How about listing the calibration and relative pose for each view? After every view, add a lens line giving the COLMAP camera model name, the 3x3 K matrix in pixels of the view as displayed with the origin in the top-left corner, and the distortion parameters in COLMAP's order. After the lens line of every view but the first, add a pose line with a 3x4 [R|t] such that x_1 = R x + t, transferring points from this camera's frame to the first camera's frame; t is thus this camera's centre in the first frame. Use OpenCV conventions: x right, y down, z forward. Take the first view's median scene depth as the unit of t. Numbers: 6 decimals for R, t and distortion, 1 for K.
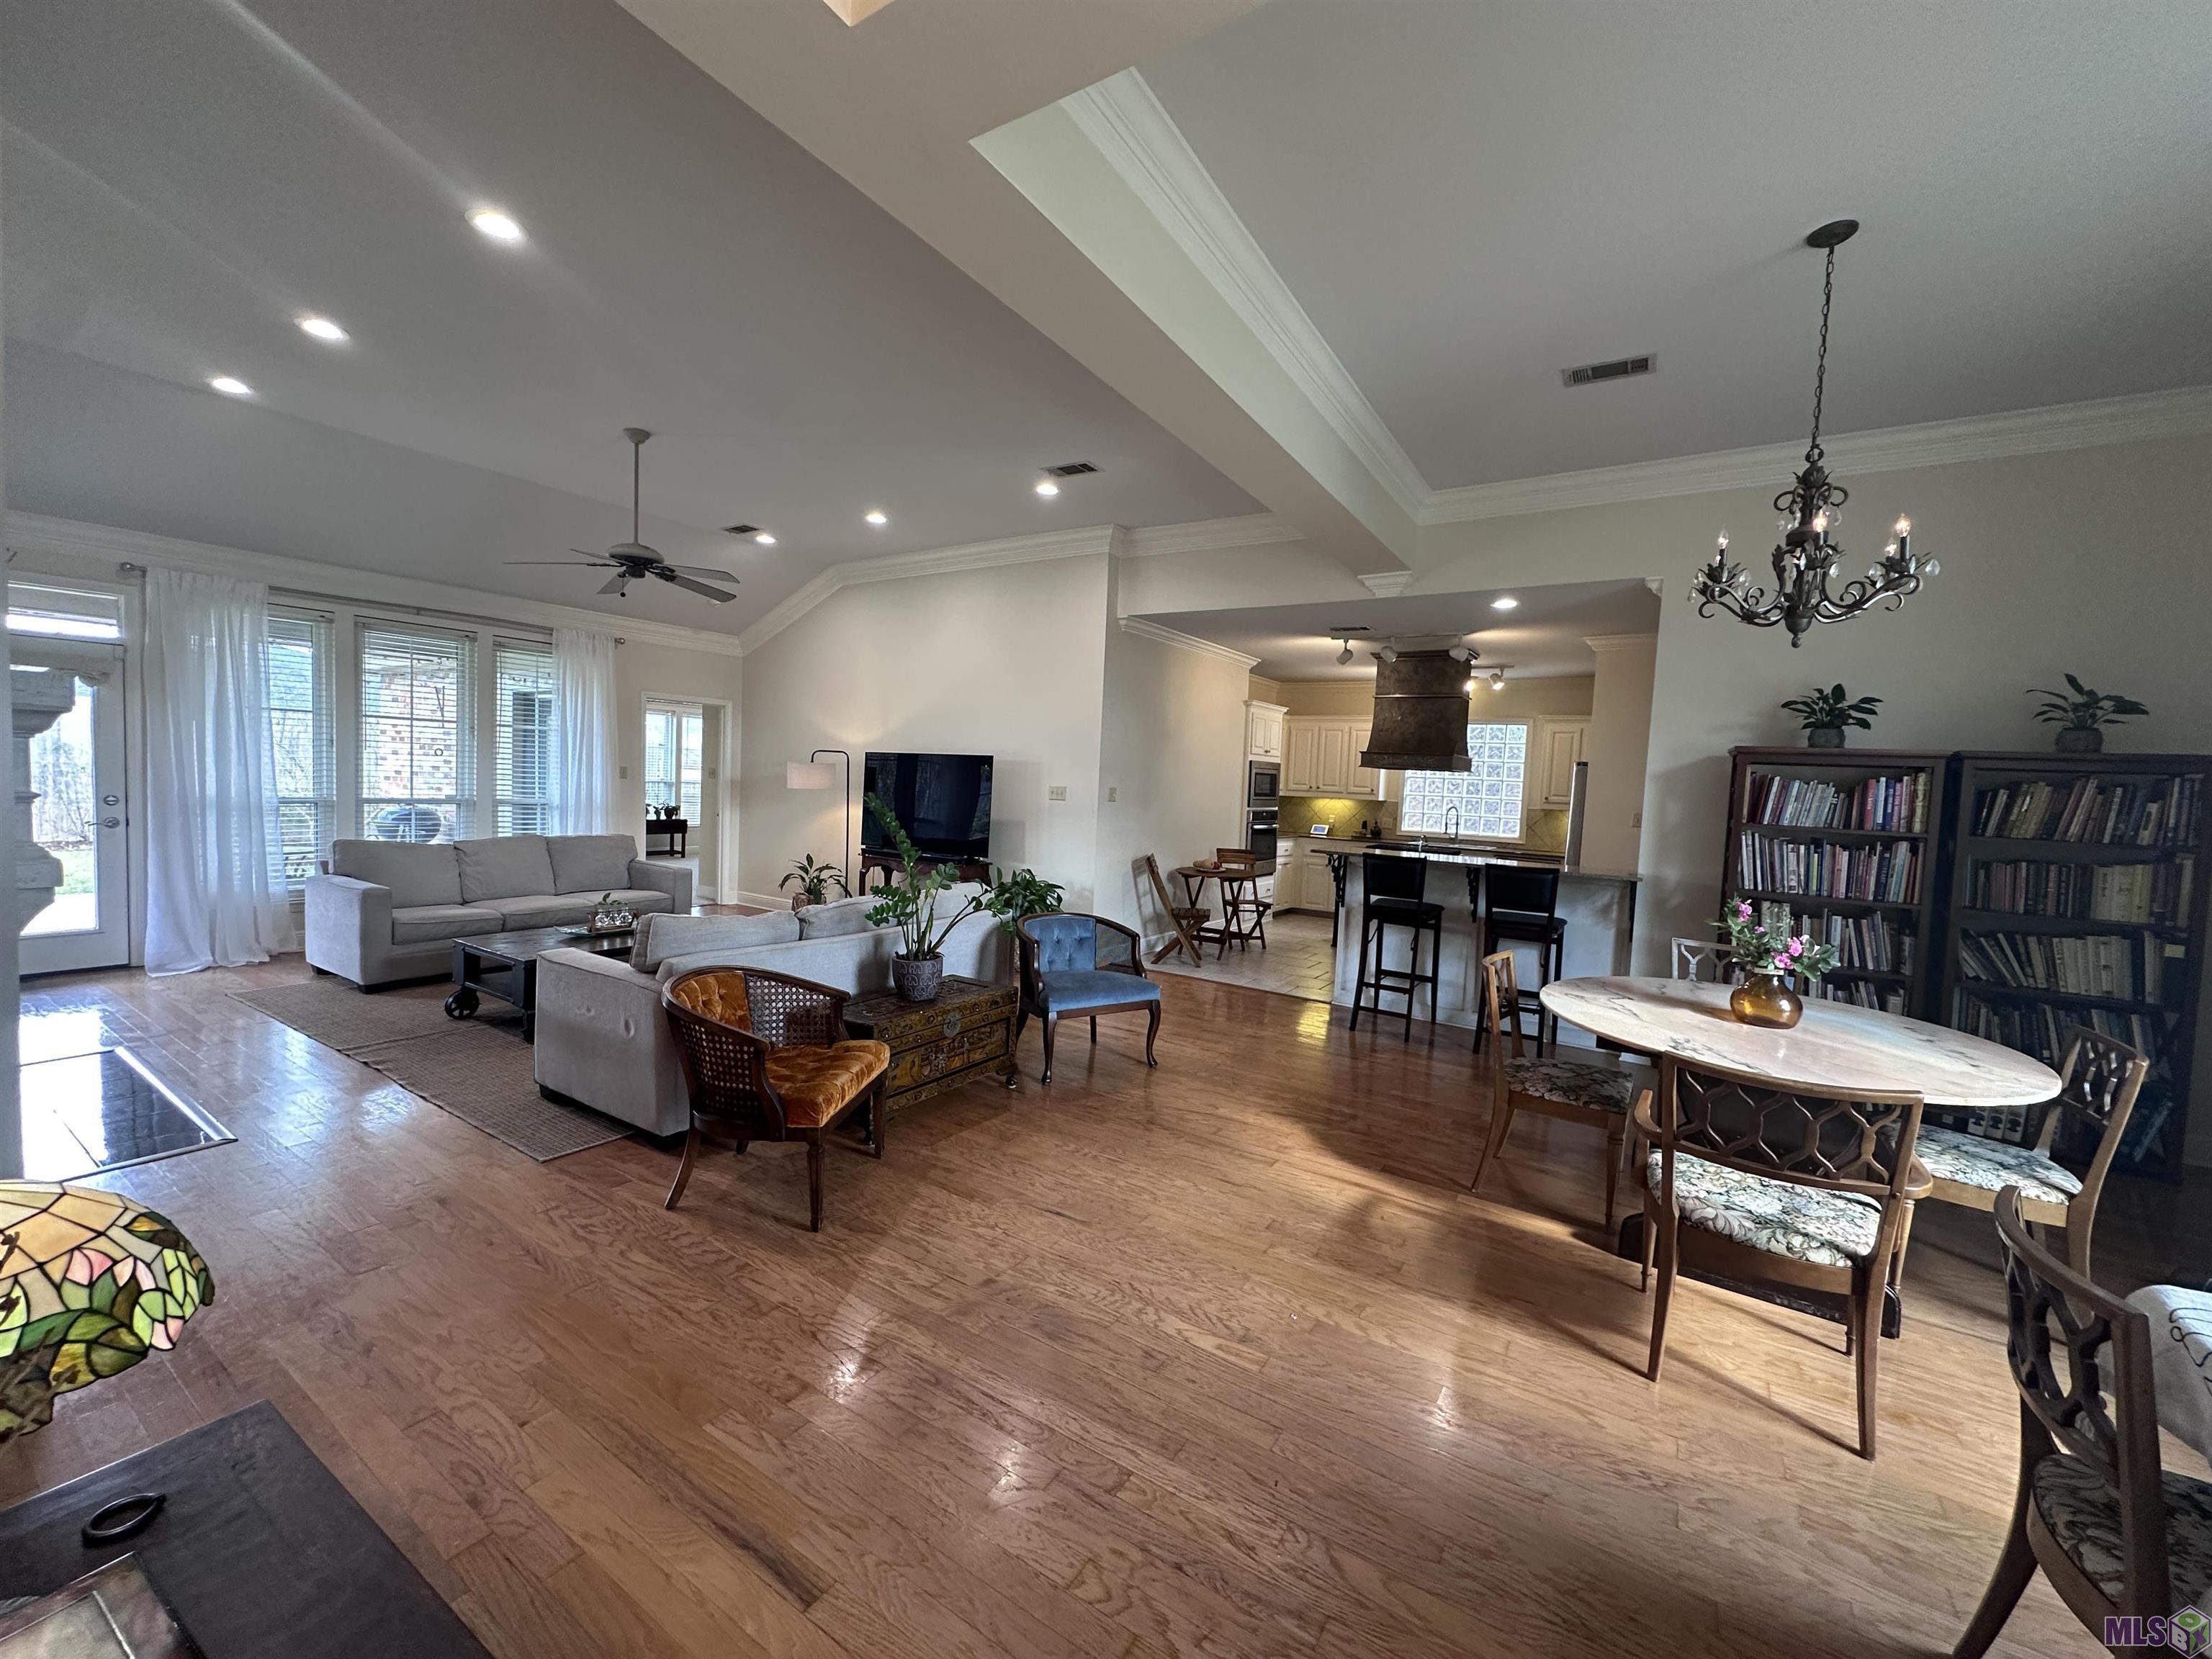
lens RADIAL K [[885.8, 0, 1106.0], [0, 885.8, 829.5], [0, 0, 1]] dist [-0.000319, -0.000228]
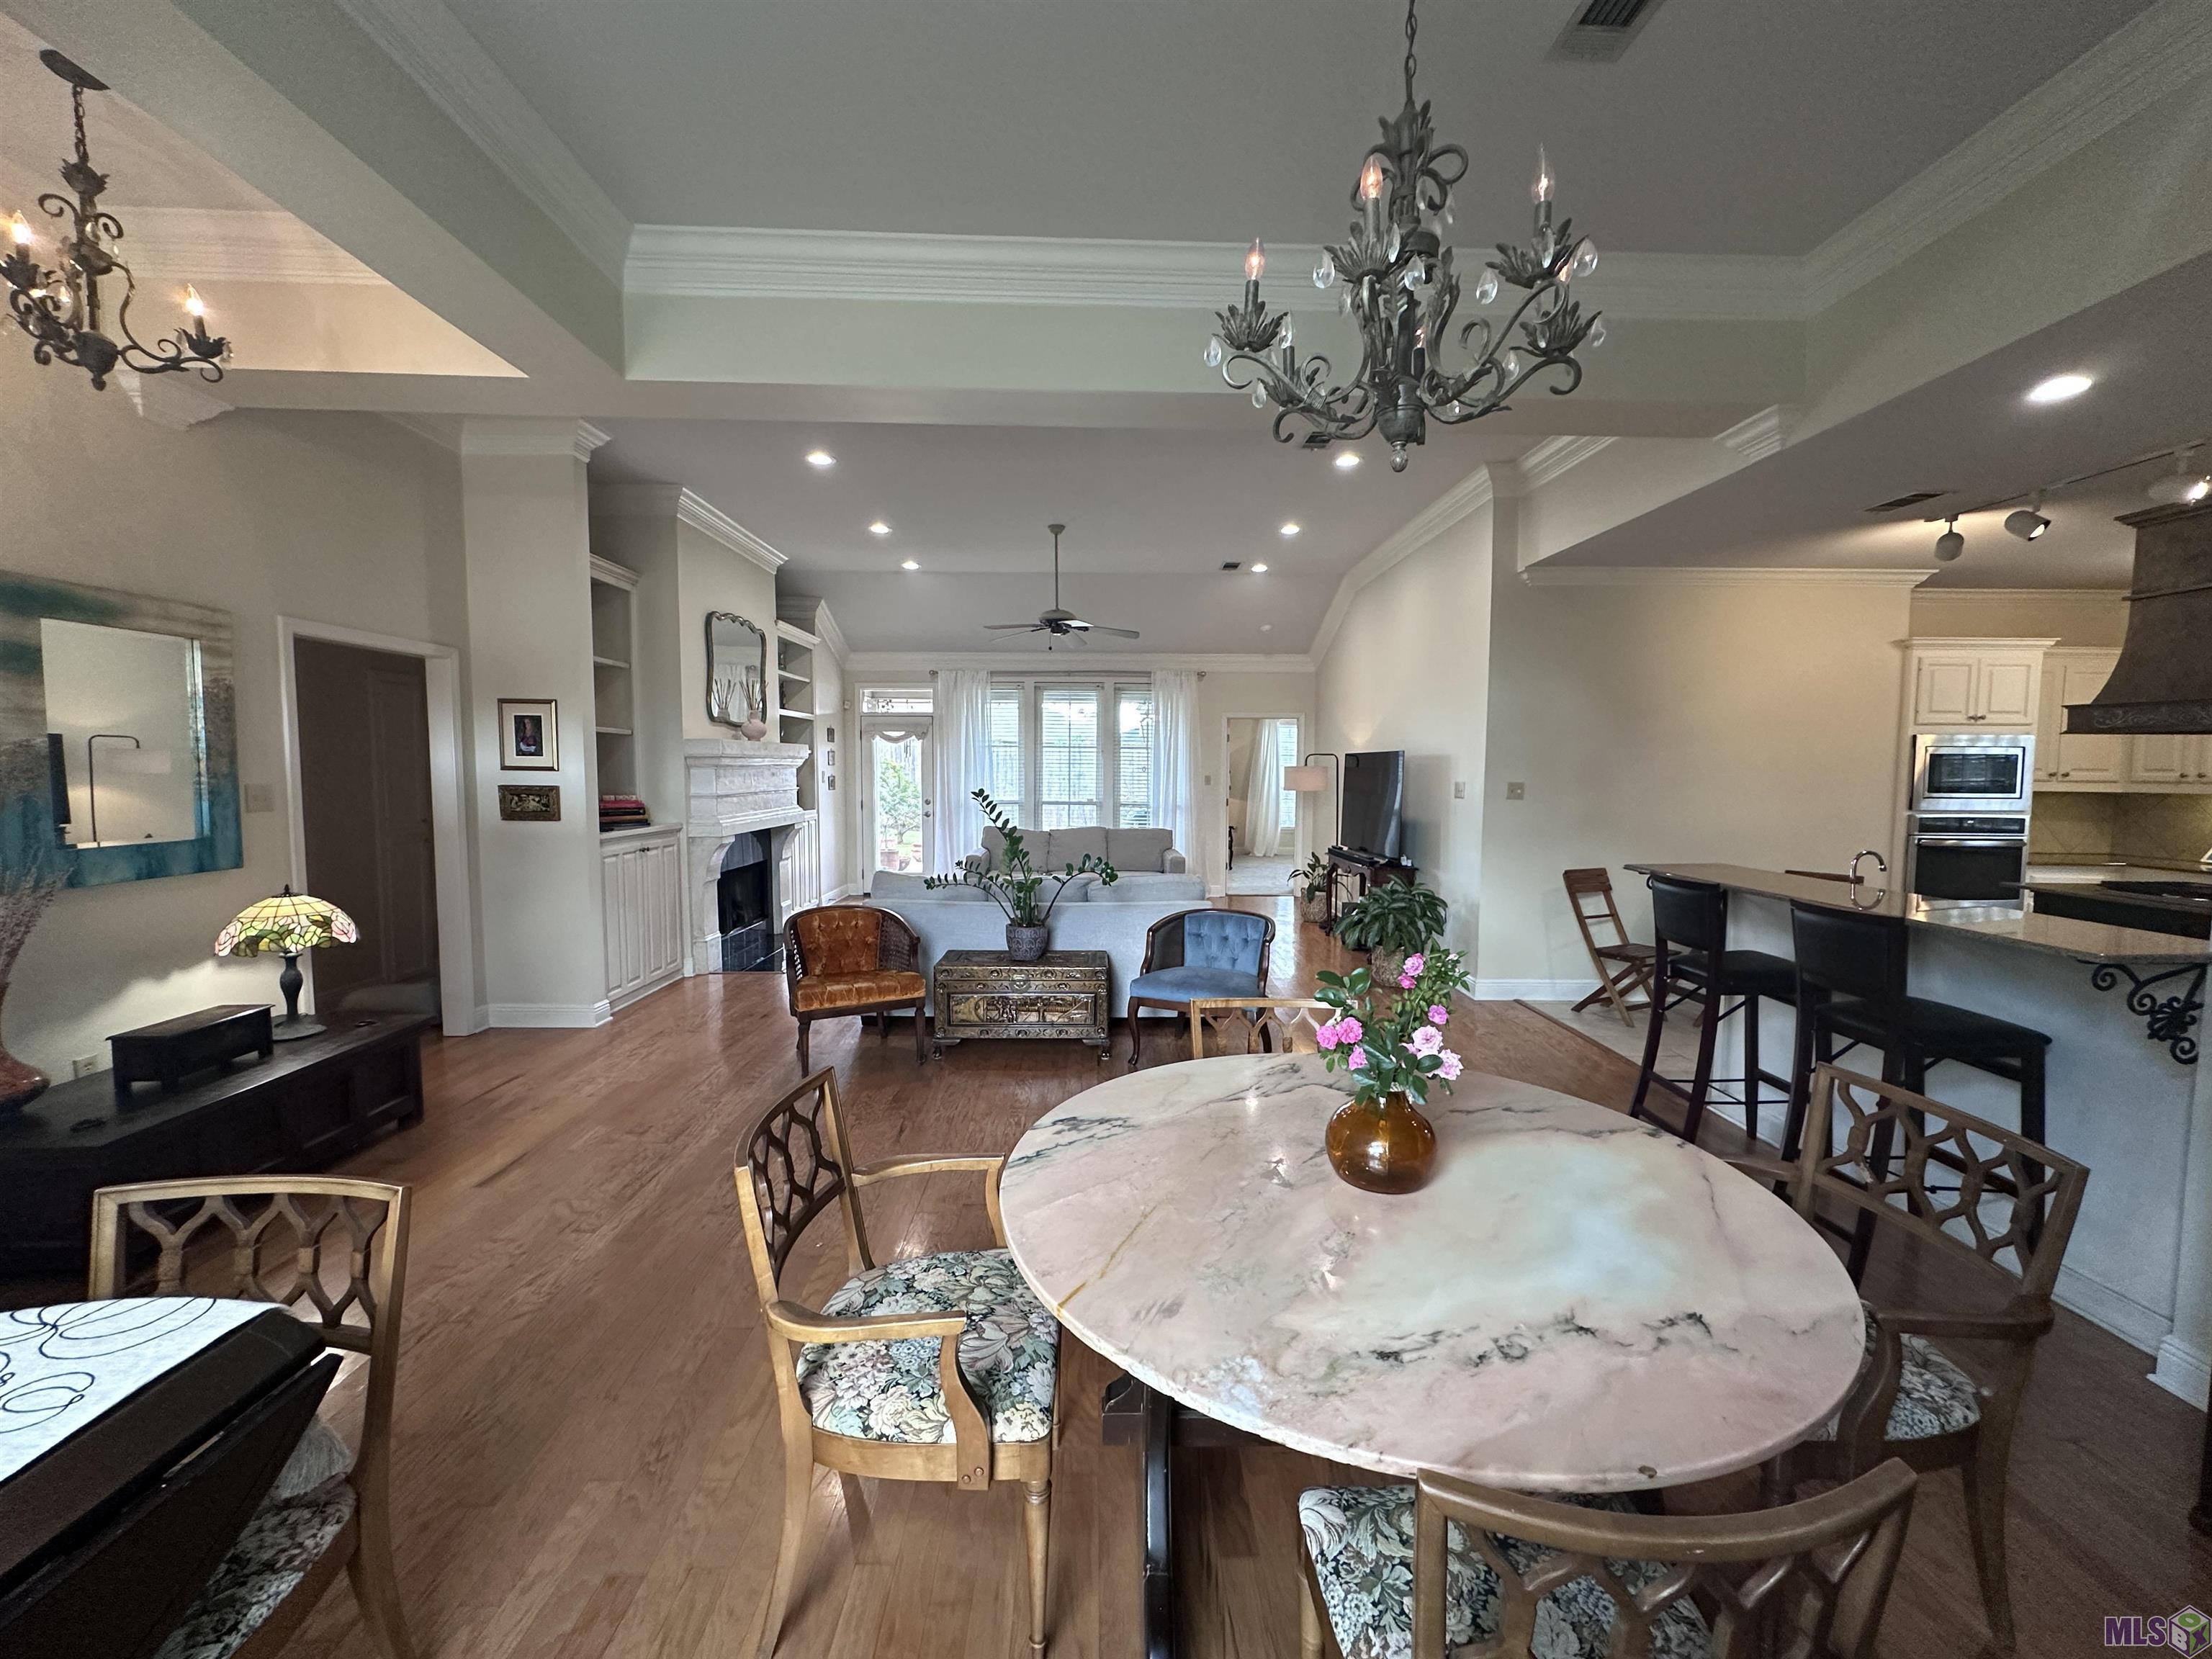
lens RADIAL K [[884.6, 0, 1106.0], [0, 884.6, 829.5], [0, 0, 1]] dist [0.000886, -0.000109]
pose [[0.553153, 0.020555, -0.832826, 0.549428], [-0.030847, 0.999515, 0.004181, 0.004639], [0.832508, 0.023378, 0.553519, 0.277680]]
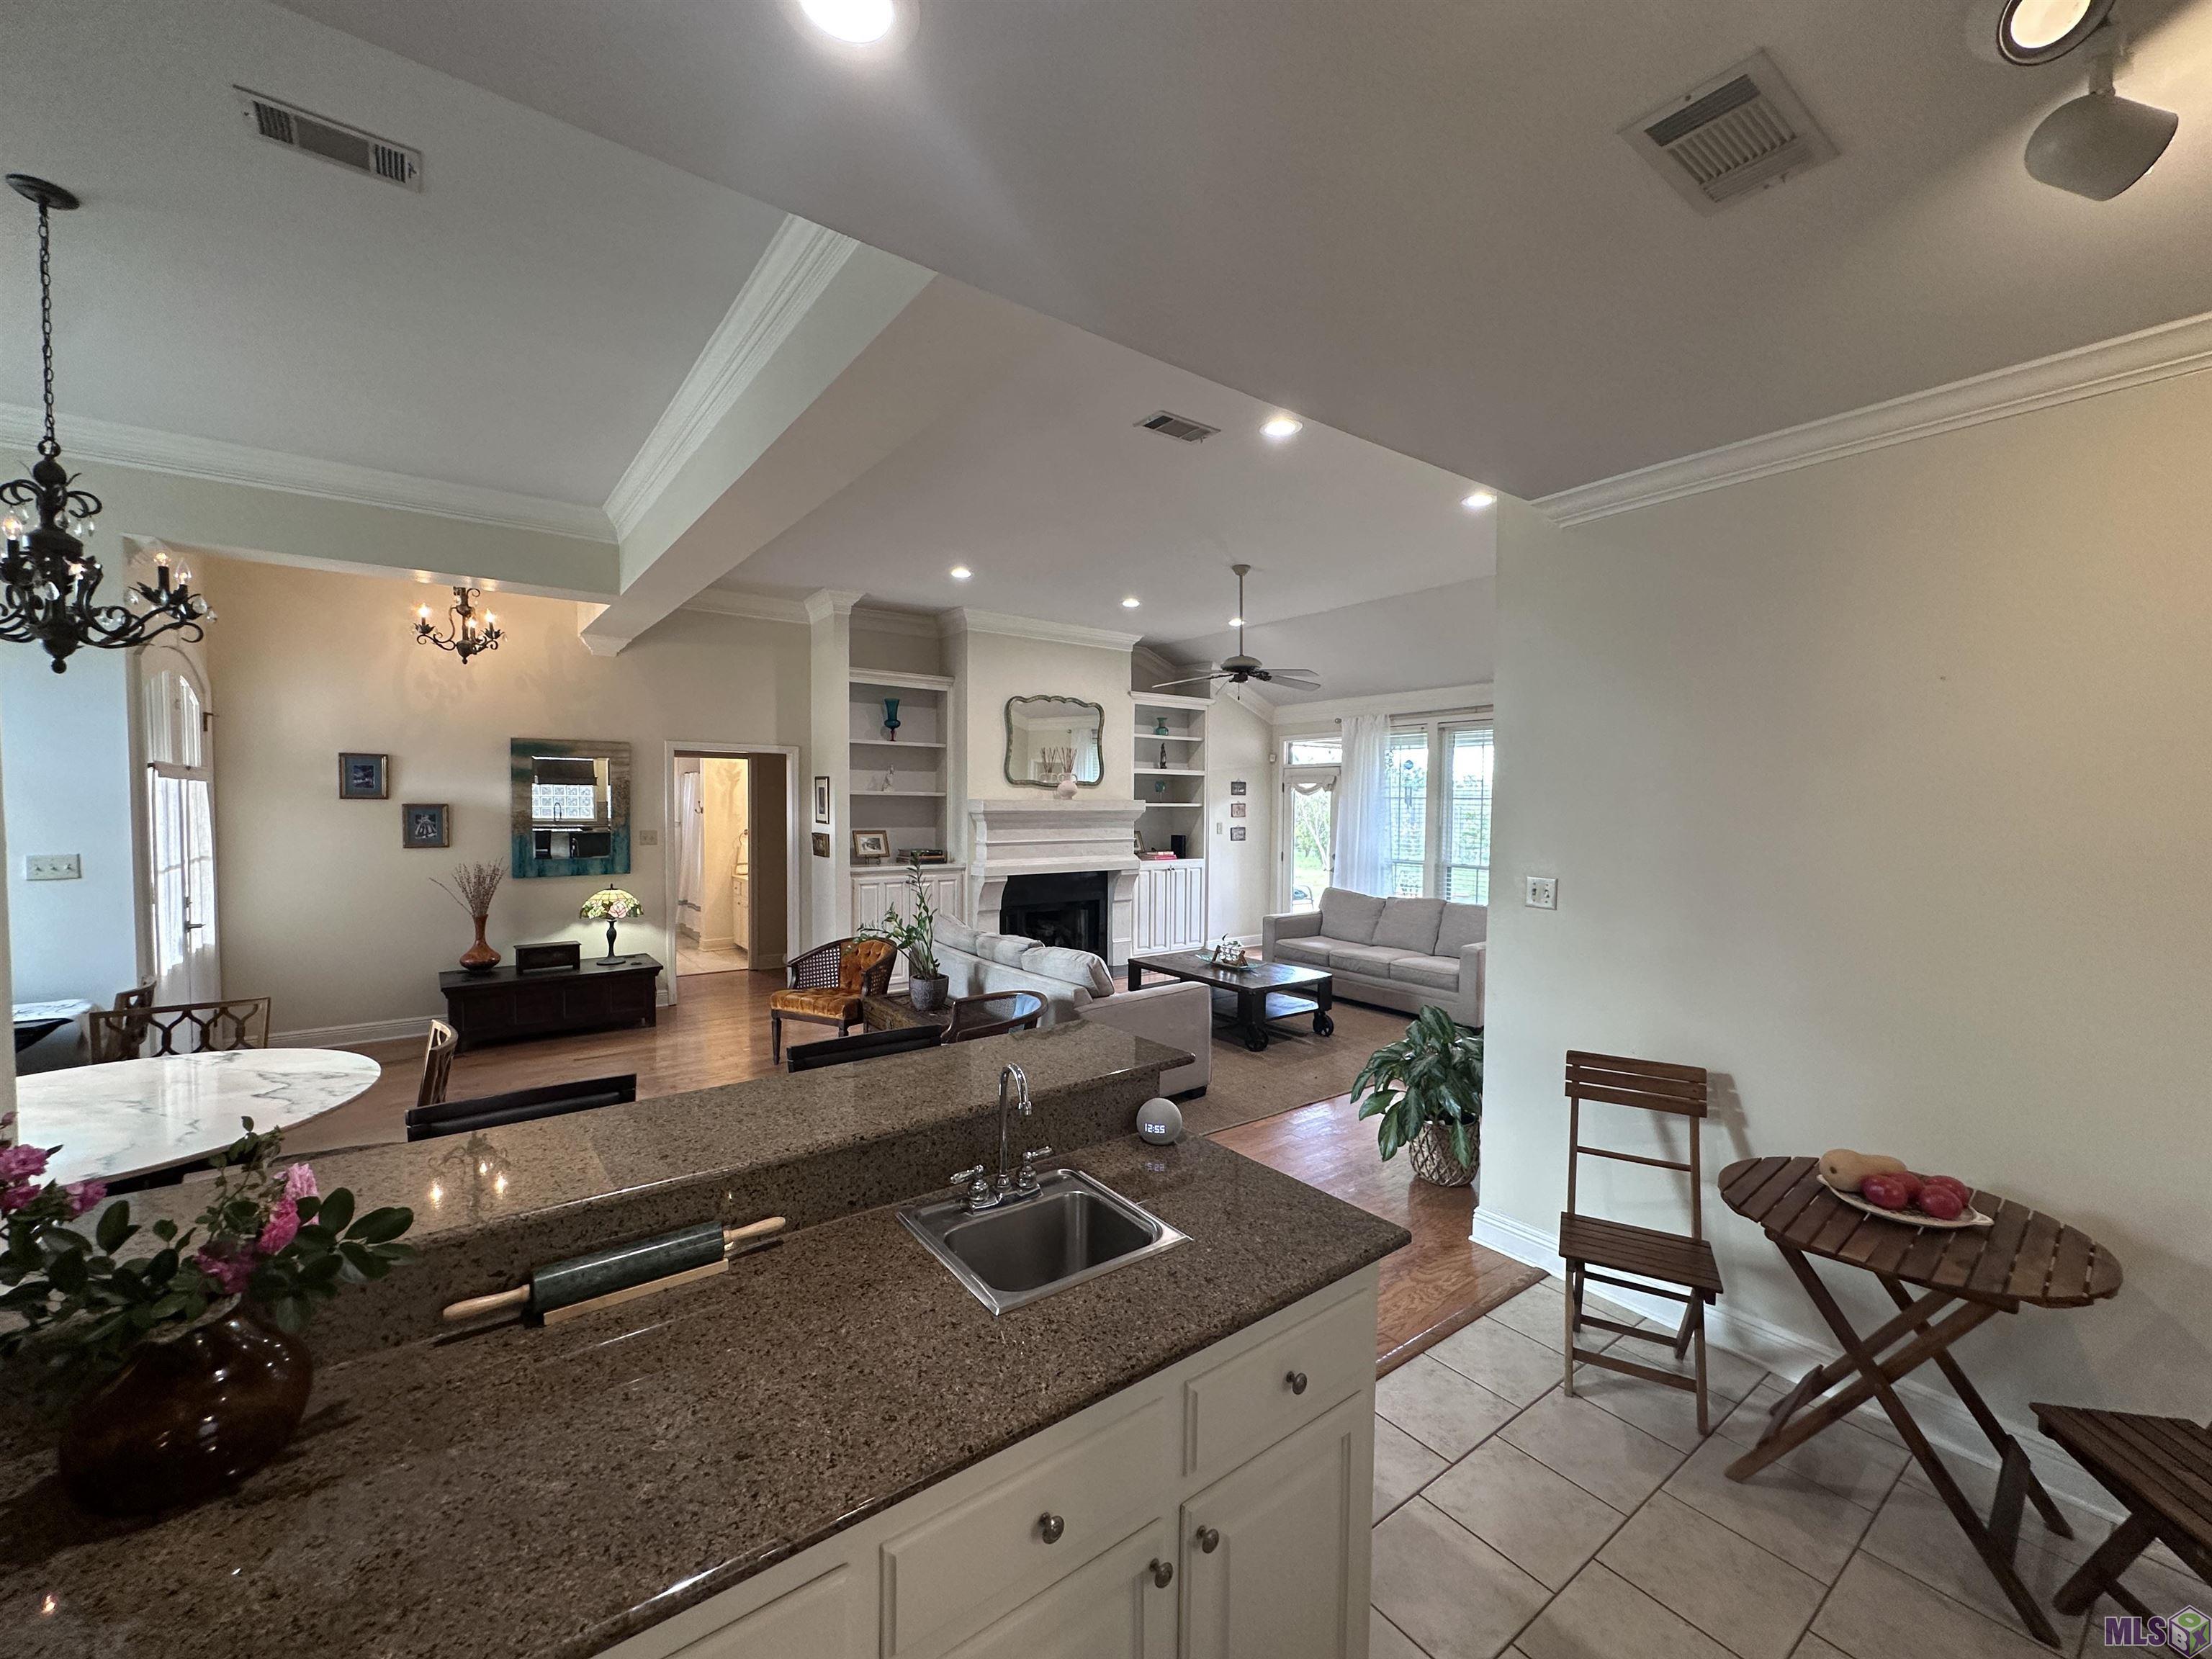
lens RADIAL K [[885.8, 0, 1106.0], [0, 885.8, 829.5], [0, 0, 1]] dist [-0.000319, -0.000228]
pose [[-0.350466, -0.013186, -0.936483, 0.594947], [-0.078460, 0.996799, 0.015327, -0.071768], [0.933283, 0.078848, -0.350378, 1.094972]]
